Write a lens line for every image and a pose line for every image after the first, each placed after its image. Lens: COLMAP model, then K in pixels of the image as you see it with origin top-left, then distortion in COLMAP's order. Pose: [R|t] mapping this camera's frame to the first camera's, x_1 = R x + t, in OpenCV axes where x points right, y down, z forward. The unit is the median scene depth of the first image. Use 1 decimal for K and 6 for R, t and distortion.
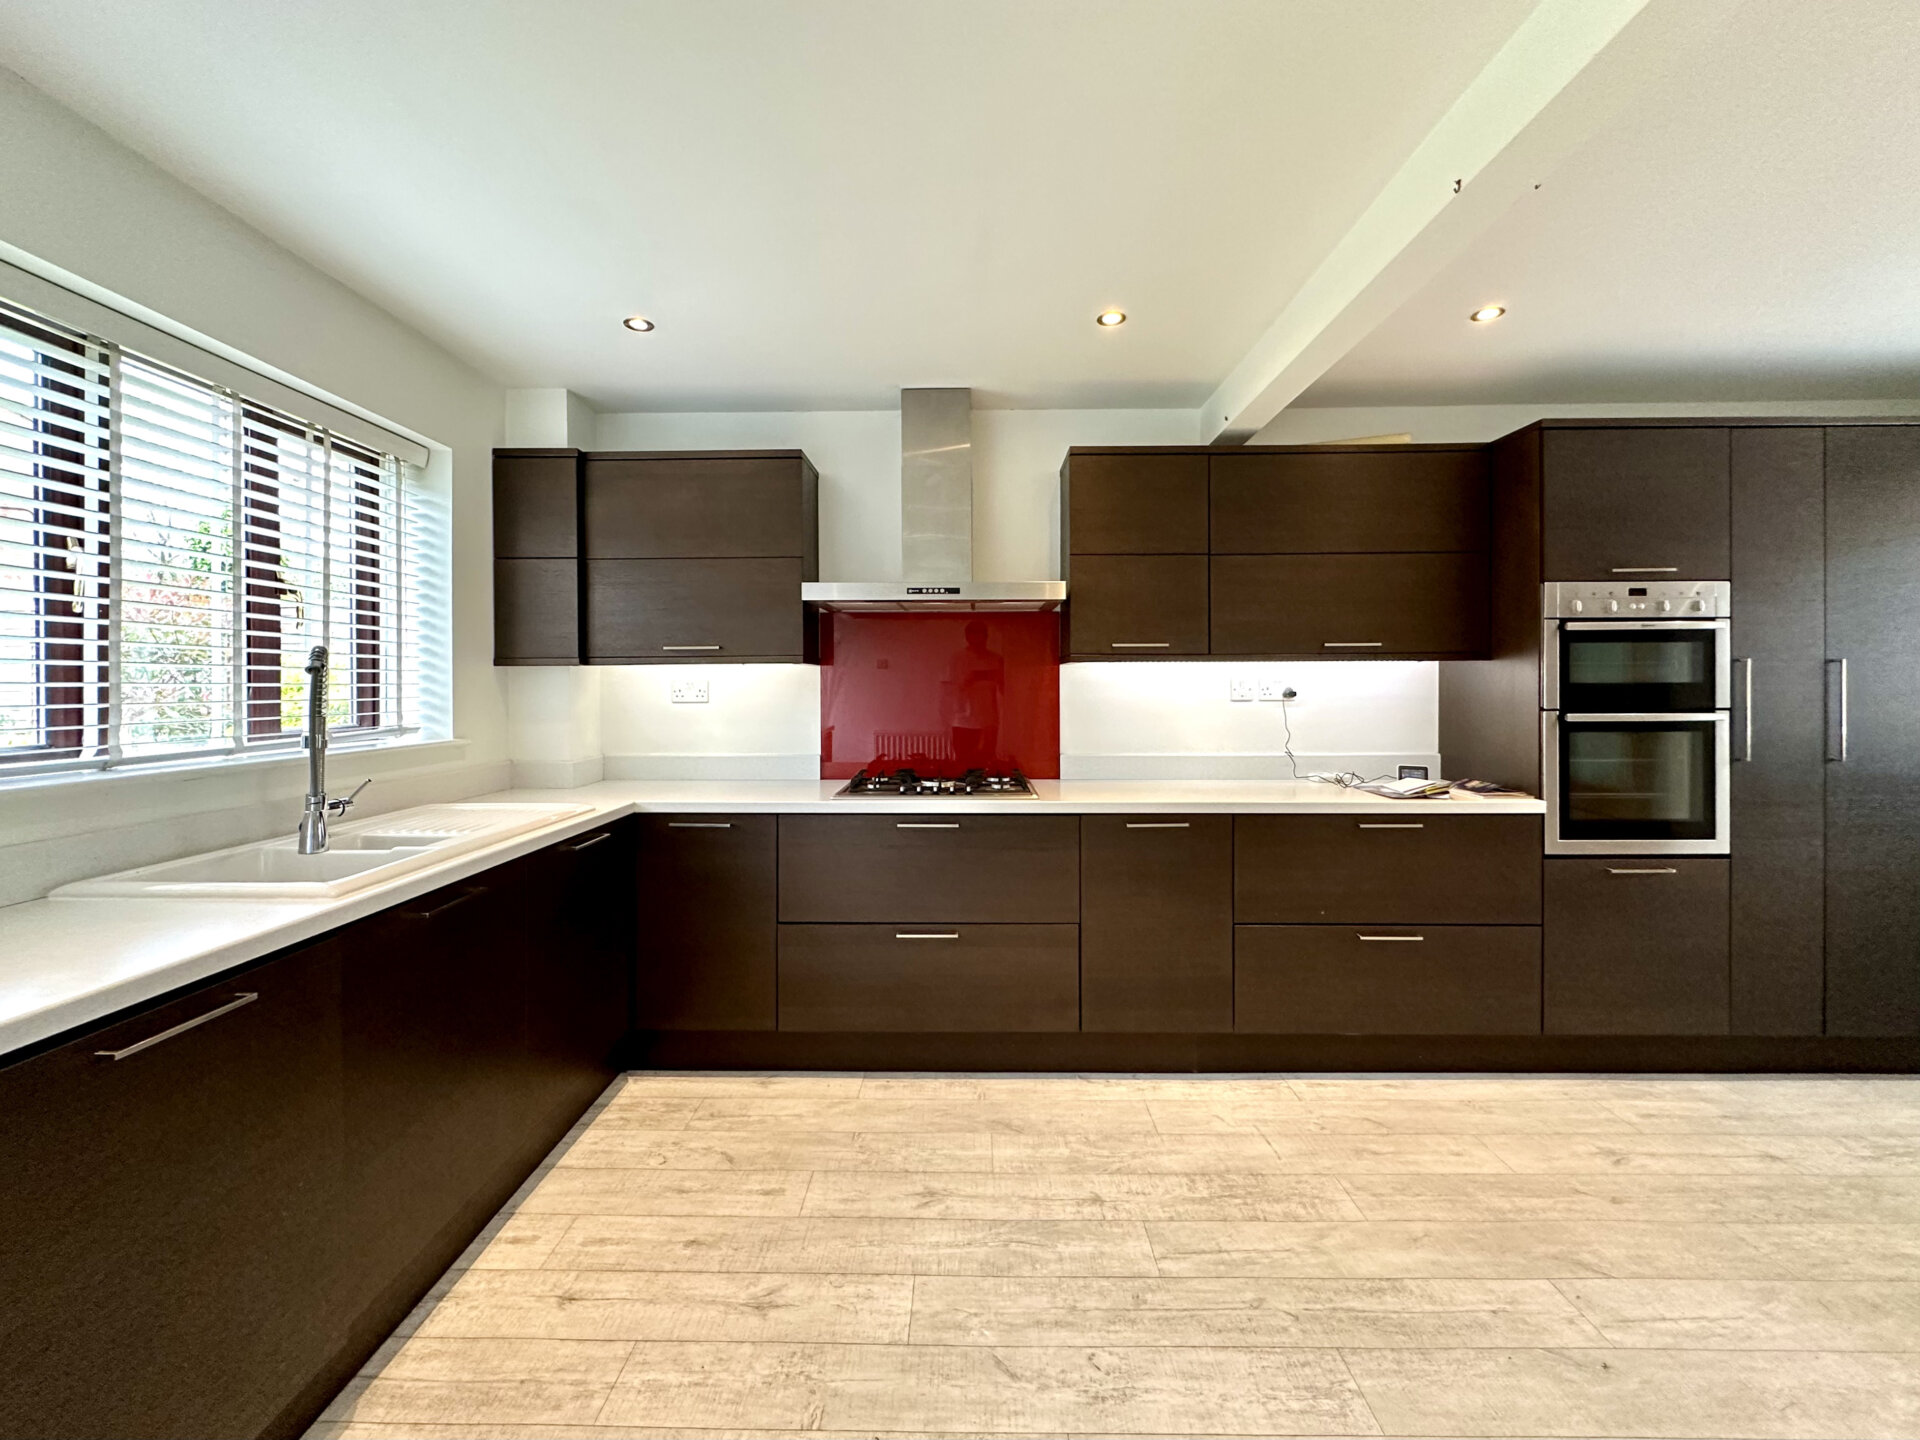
lens RADIAL K [[776.1, 0, 964.7], [0, 776.1, 681.3], [0, 0, 1]] dist [0.000170, -0.000538]
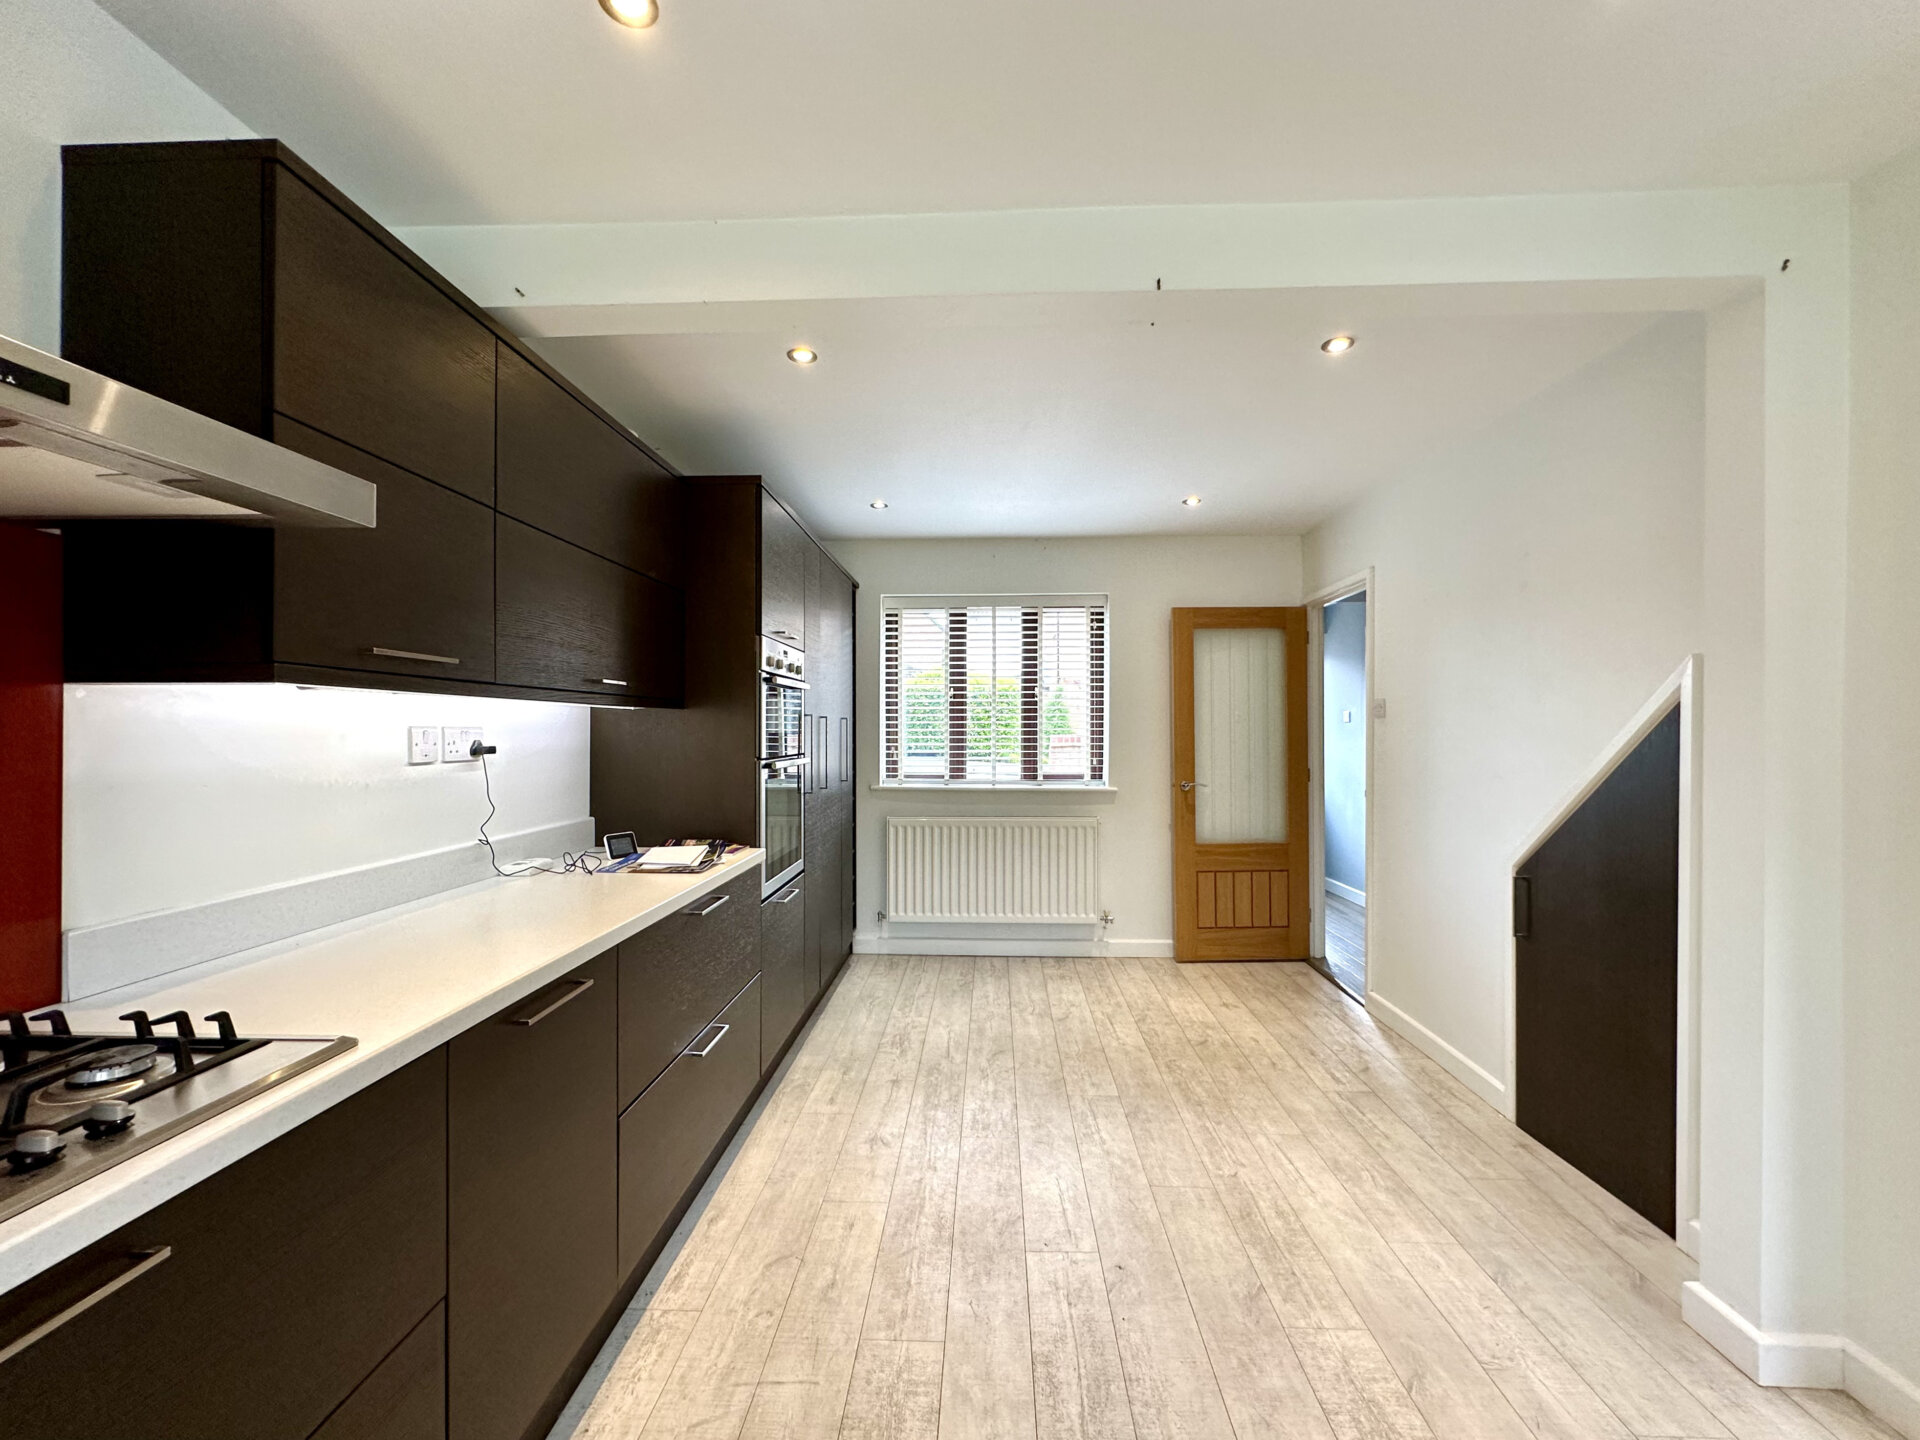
lens RADIAL K [[776.1, 0, 958.8], [0, 776.1, 731.7], [0, 0, 1]] dist [0.000170, -0.000538]
pose [[0.040042, 0.003349, 0.999192, -0.300582], [-0.000779, 0.999994, -0.003321, 0.002461], [-0.999198, -0.000645, 0.040045, 0.779544]]
